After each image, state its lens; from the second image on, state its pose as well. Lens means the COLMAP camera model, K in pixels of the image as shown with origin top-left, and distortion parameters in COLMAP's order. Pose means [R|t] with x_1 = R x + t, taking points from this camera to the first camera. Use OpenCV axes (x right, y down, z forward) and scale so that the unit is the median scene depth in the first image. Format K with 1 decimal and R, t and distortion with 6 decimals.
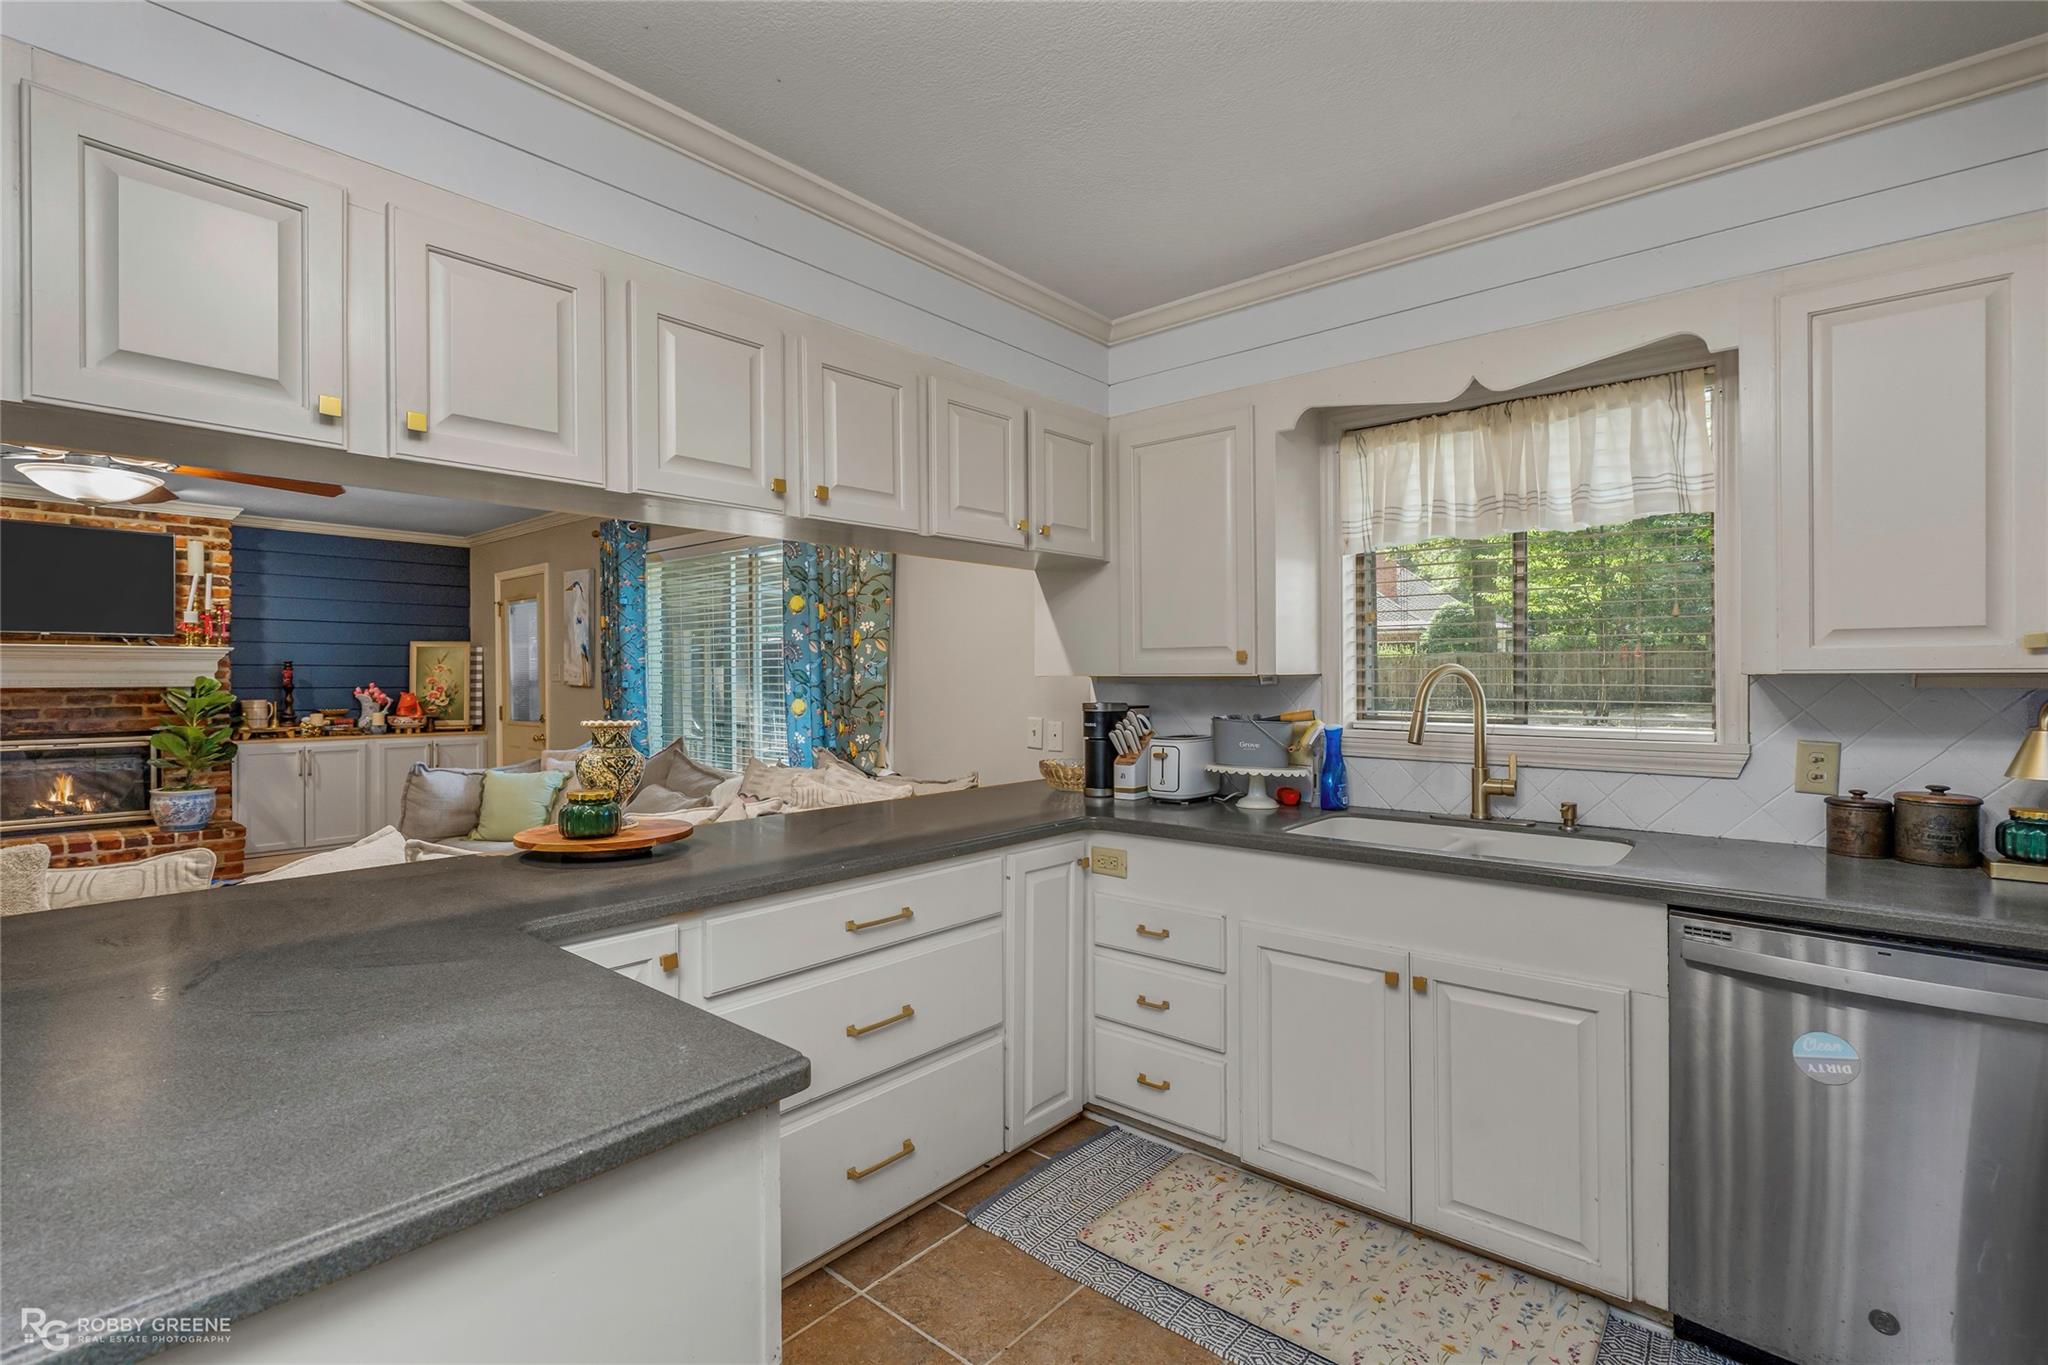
lens RADIAL K [[933.2, 0, 1034.0], [0, 933.2, 679.9], [0, 0, 1]] dist [-0.009624, 0.001594]
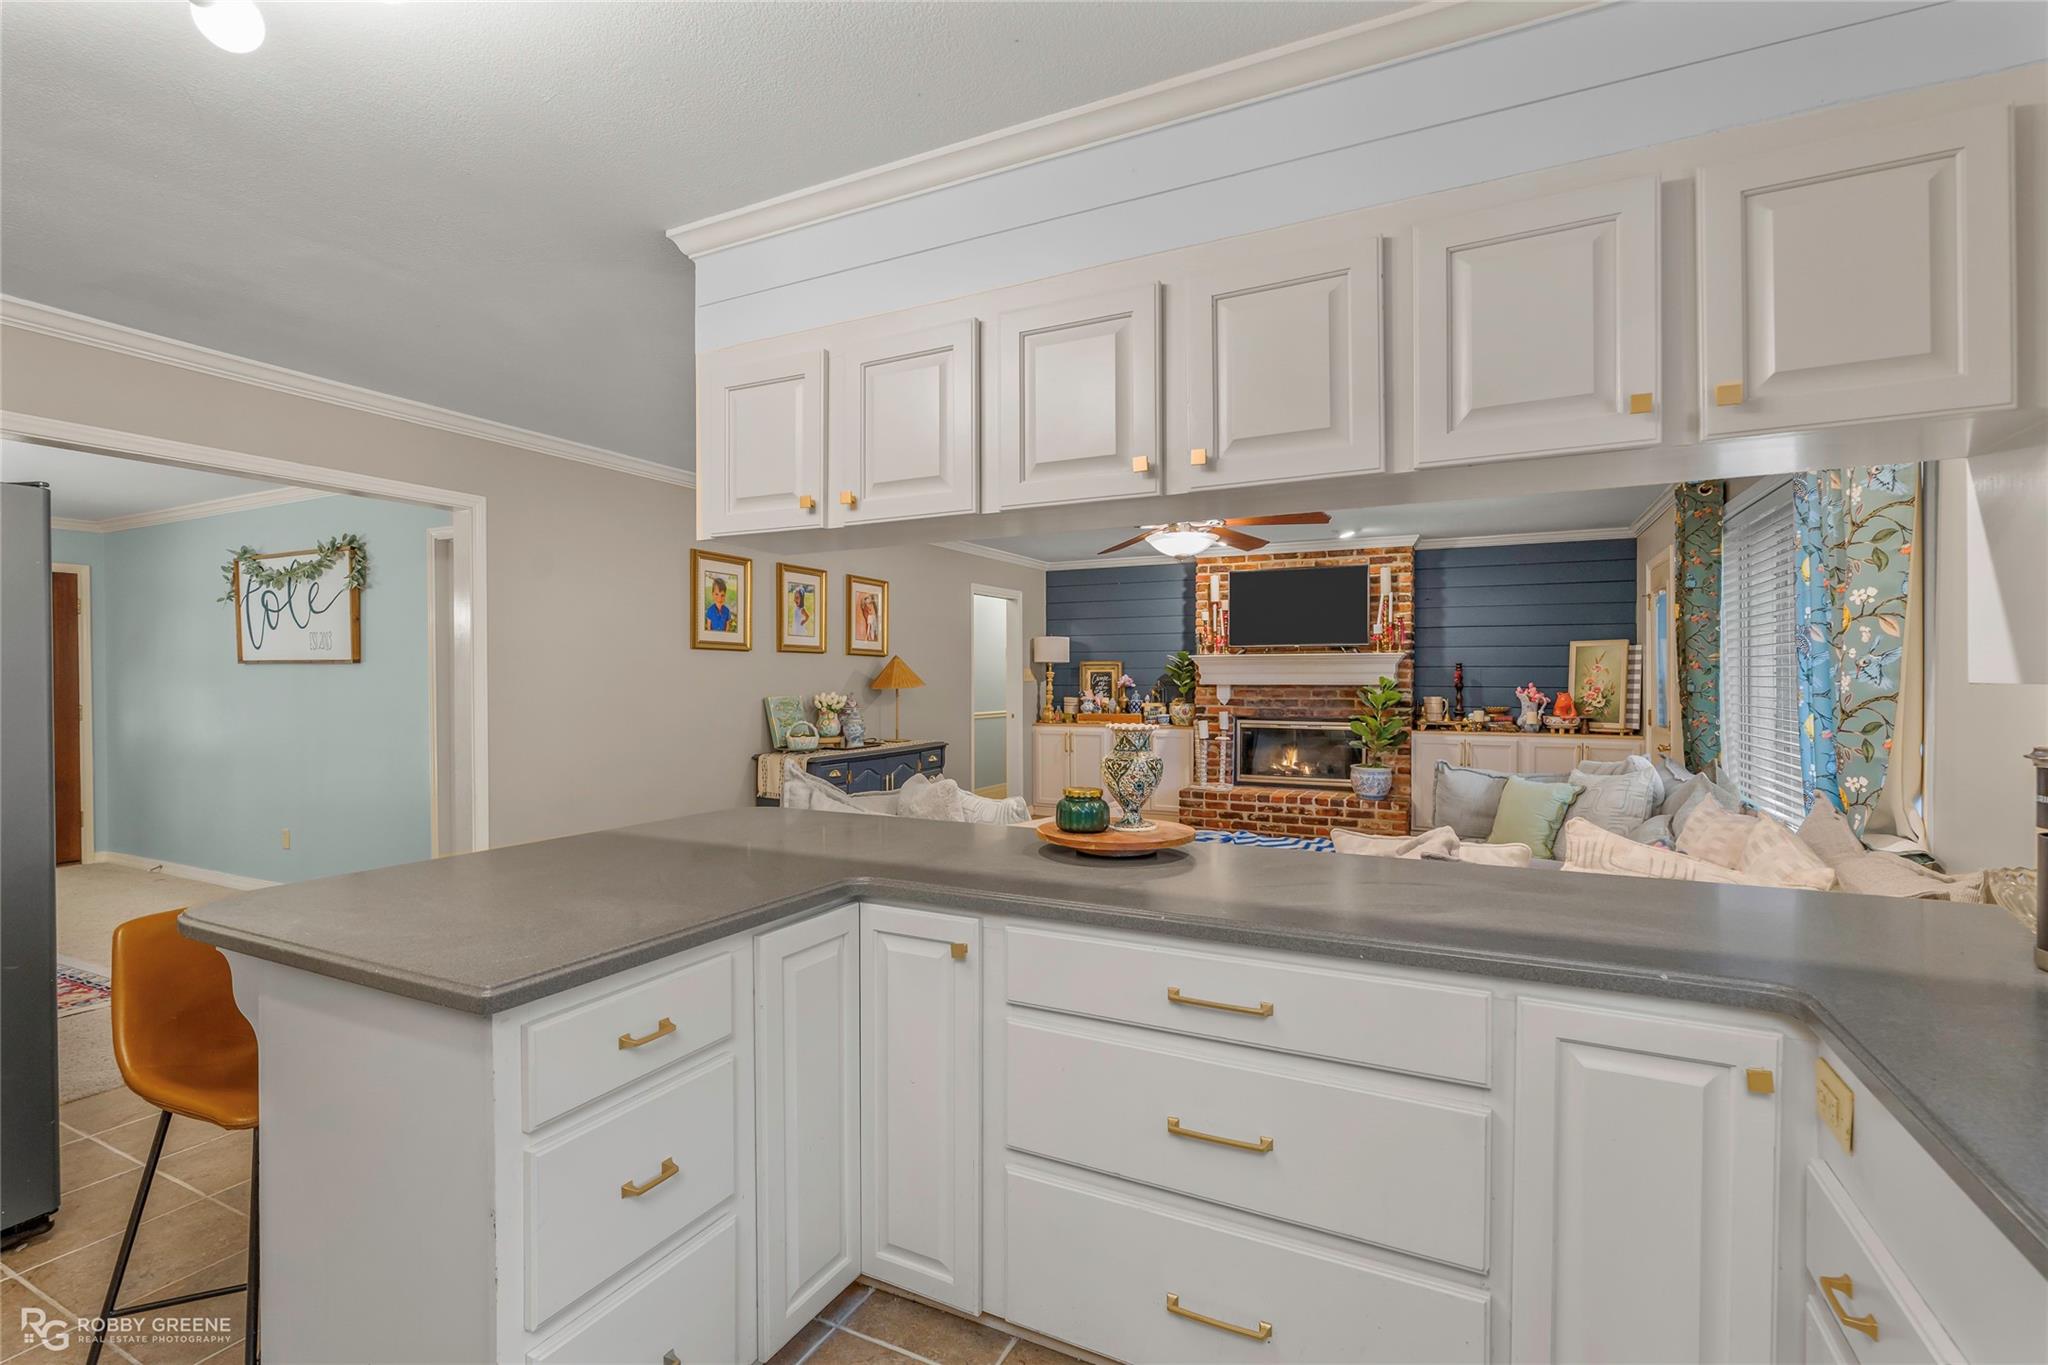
lens RADIAL K [[933.2, 0, 1028.6], [0, 933.2, 685.0], [0, 0, 1]] dist [-0.009624, 0.001594]
pose [[0.231469, 0.010408, -0.972786, 0.193684], [-0.003097, 0.999946, 0.009962, -0.003422], [0.972837, 0.000707, 0.231489, 0.243119]]
